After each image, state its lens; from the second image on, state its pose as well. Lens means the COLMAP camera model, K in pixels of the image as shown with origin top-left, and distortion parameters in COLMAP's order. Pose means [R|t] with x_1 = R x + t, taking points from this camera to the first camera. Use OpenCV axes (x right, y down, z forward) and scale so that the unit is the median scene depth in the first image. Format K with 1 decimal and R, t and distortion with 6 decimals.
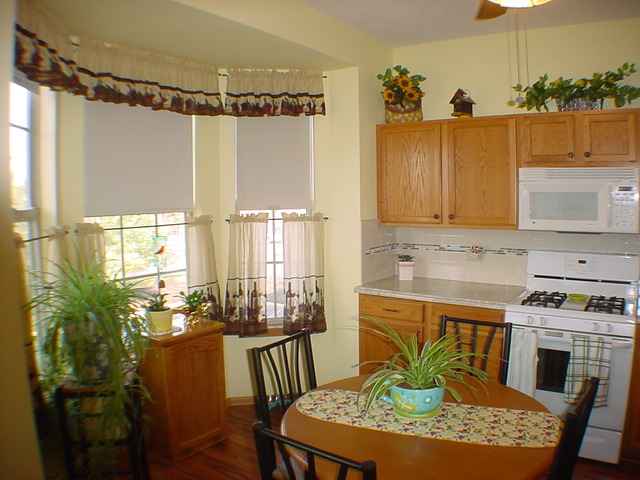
lens RADIAL K [[511.7, 0, 320.0], [0, 511.7, 240.0], [0, 0, 1]] dist [-0.266955, 0.113888]
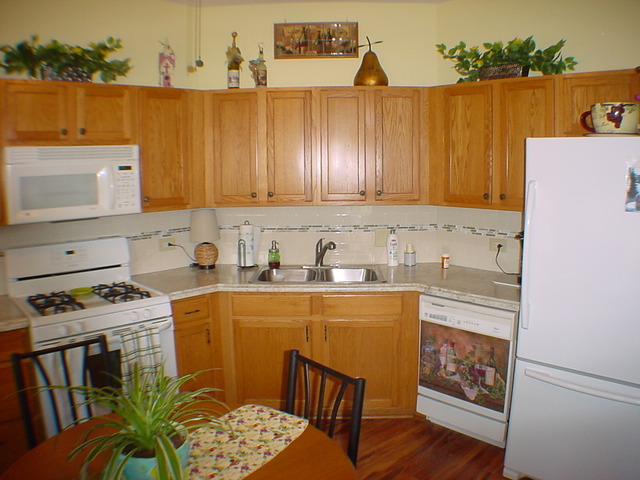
lens RADIAL K [[511.7, 0, 320.0], [0, 511.7, 240.0], [0, 0, 1]] dist [-0.266955, 0.113888]
pose [[0.188121, -0.126309, 0.973990, -0.260589], [0.102747, 0.988785, 0.108383, -0.030436], [-0.976757, 0.079686, 0.198989, 0.409454]]
